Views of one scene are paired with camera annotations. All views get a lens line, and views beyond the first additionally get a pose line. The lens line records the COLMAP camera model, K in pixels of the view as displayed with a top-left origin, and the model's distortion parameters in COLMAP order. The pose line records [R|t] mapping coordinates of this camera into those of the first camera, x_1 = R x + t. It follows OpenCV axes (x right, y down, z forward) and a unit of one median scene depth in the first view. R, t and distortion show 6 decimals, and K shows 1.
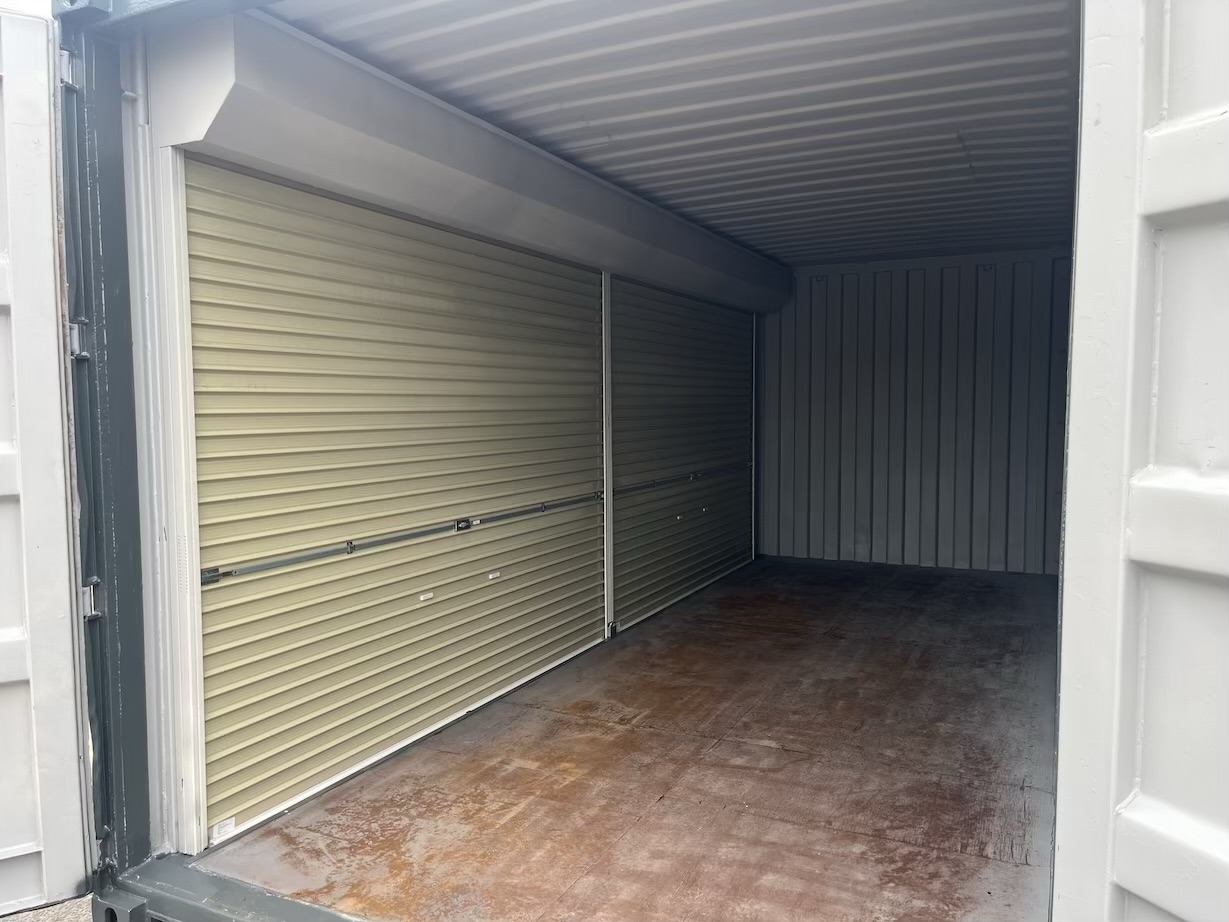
lens RADIAL K [[933.7, 0, 602.8], [0, 933.7, 465.1], [0, 0, 1]] dist [0.038250, -0.011367]
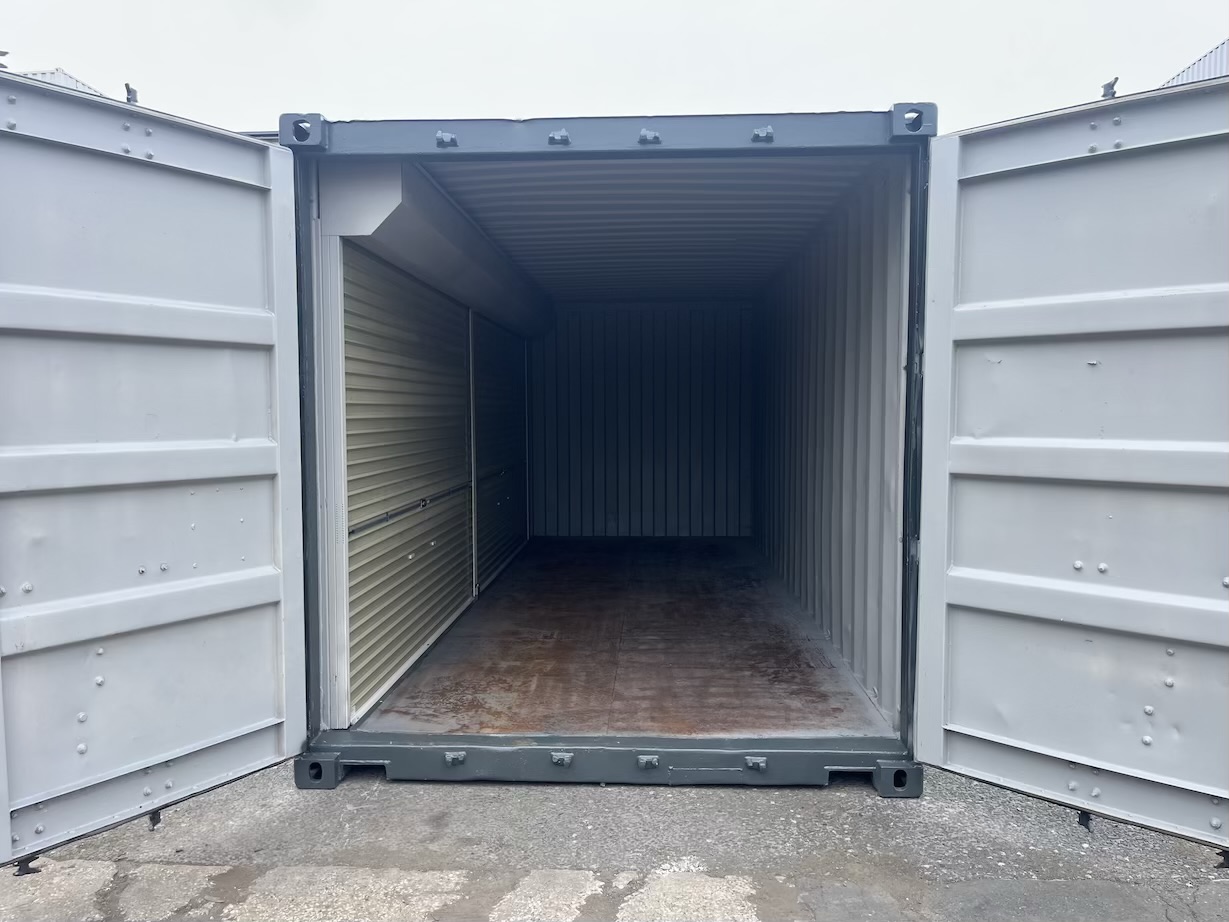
lens RADIAL K [[933.7, 0, 602.8], [0, 933.7, 465.1], [0, 0, 1]] dist [0.038250, -0.011367]
pose [[0.921133, -0.022152, 0.388618, -0.377078], [0.025742, 0.999660, -0.004032, 0.019149], [-0.388397, 0.013718, 0.921390, -0.282563]]
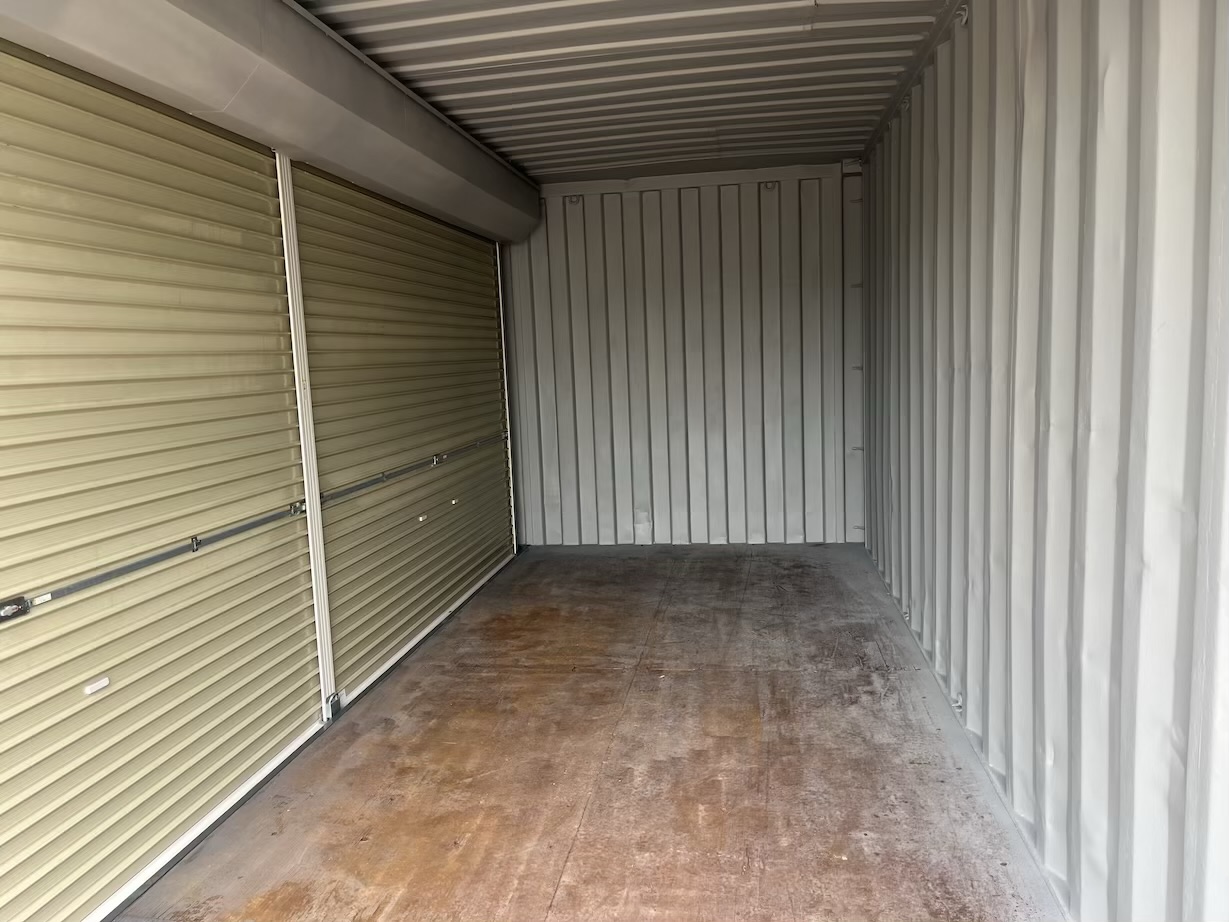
lens RADIAL K [[933.7, 0, 602.8], [0, 933.7, 465.1], [0, 0, 1]] dist [0.038250, -0.011367]
pose [[0.955873, -0.067687, 0.285875, 0.015875], [0.054734, 0.997090, 0.053071, -0.021704], [-0.288635, -0.035083, 0.956796, 0.364175]]
